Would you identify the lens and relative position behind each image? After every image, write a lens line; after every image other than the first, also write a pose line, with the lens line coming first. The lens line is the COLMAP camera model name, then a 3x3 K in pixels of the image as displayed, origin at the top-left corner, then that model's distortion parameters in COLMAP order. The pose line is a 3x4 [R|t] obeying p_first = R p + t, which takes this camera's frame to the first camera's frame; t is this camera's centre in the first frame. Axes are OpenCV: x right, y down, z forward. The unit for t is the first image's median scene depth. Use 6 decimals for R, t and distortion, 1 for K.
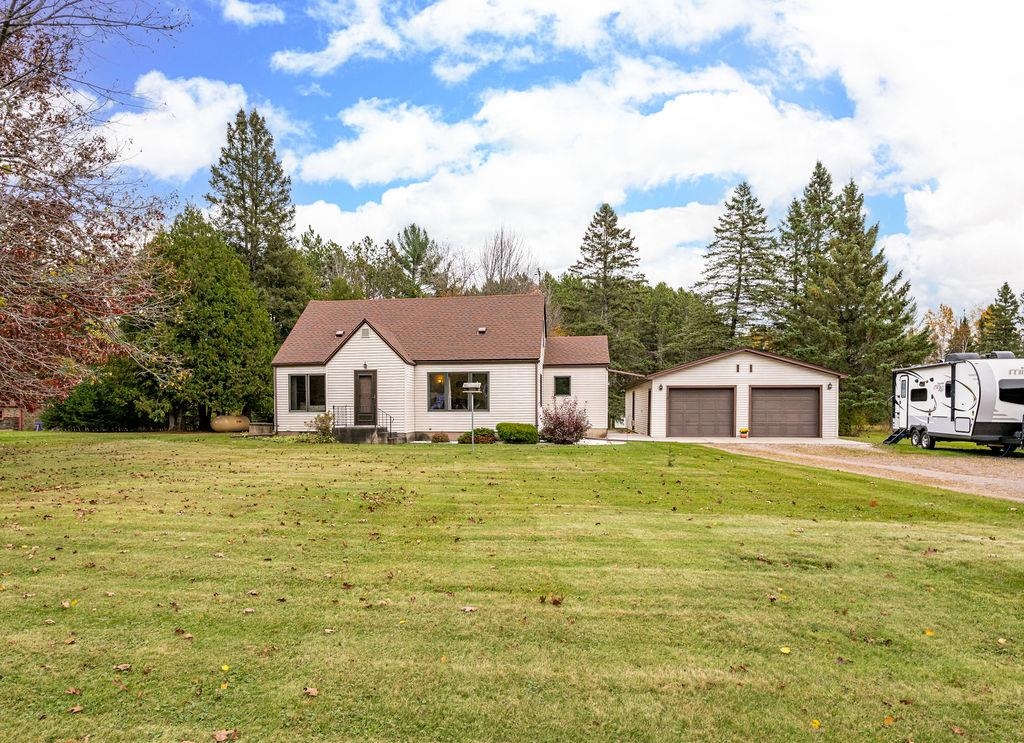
lens RADIAL K [[614.7, 0, 491.0], [0, 614.7, 422.3], [0, 0, 1]] dist [0.003480, -0.000929]
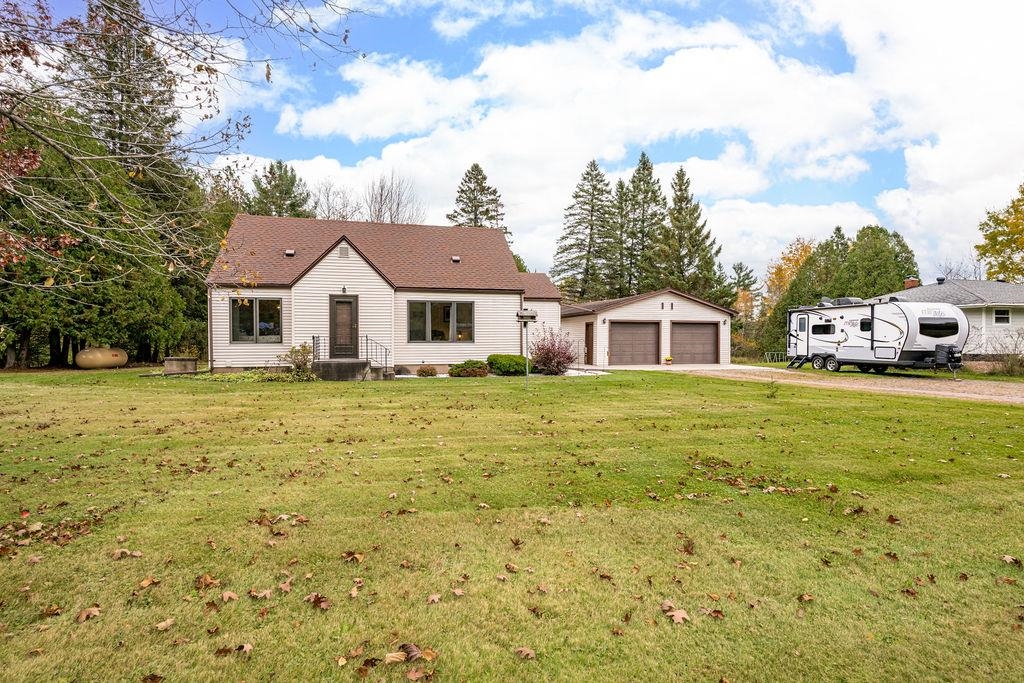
lens RADIAL K [[491.3, 0, 504.8], [0, 491.3, 344.1], [0, 0, 1]] dist [0.002343, 0.001187]
pose [[0.921671, -0.002291, 0.387966, -0.229950], [0.008151, 0.999876, -0.013458, -0.004224], [-0.387887, 0.015566, 0.921575, 0.242395]]
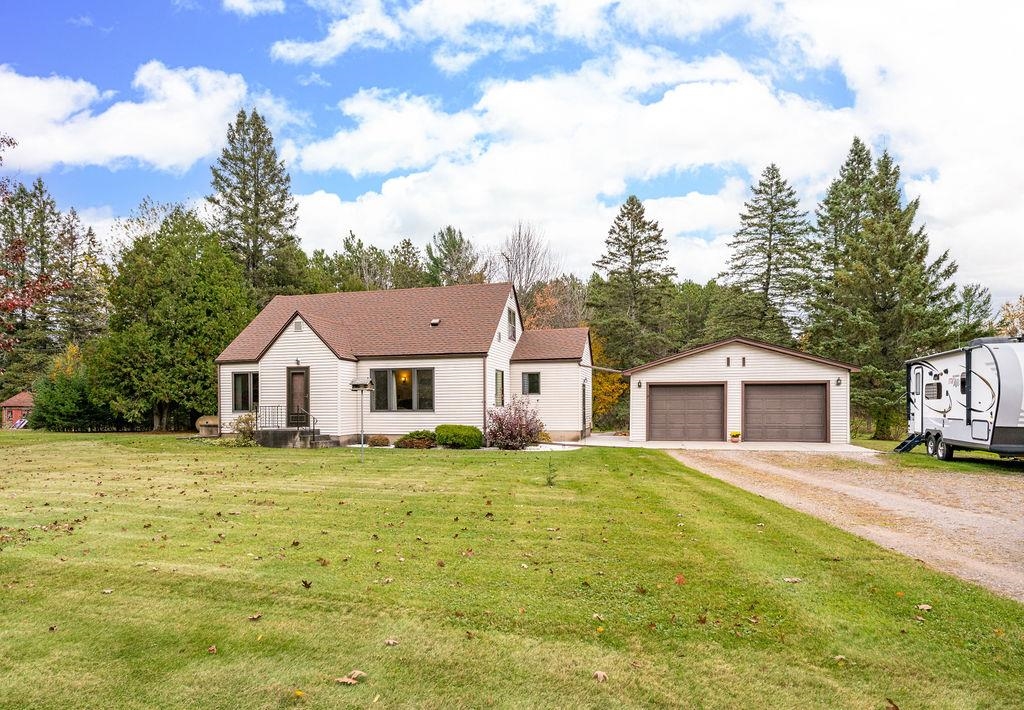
lens RADIAL K [[579.3, 0, 516.3], [0, 579.3, 409.8], [0, 0, 1]] dist [0.000126, 0.002143]
pose [[0.995006, -0.000899, -0.099815, 0.178200], [-0.000955, 0.999828, -0.018520, -0.004545], [0.099814, 0.018523, 0.994834, 0.154894]]
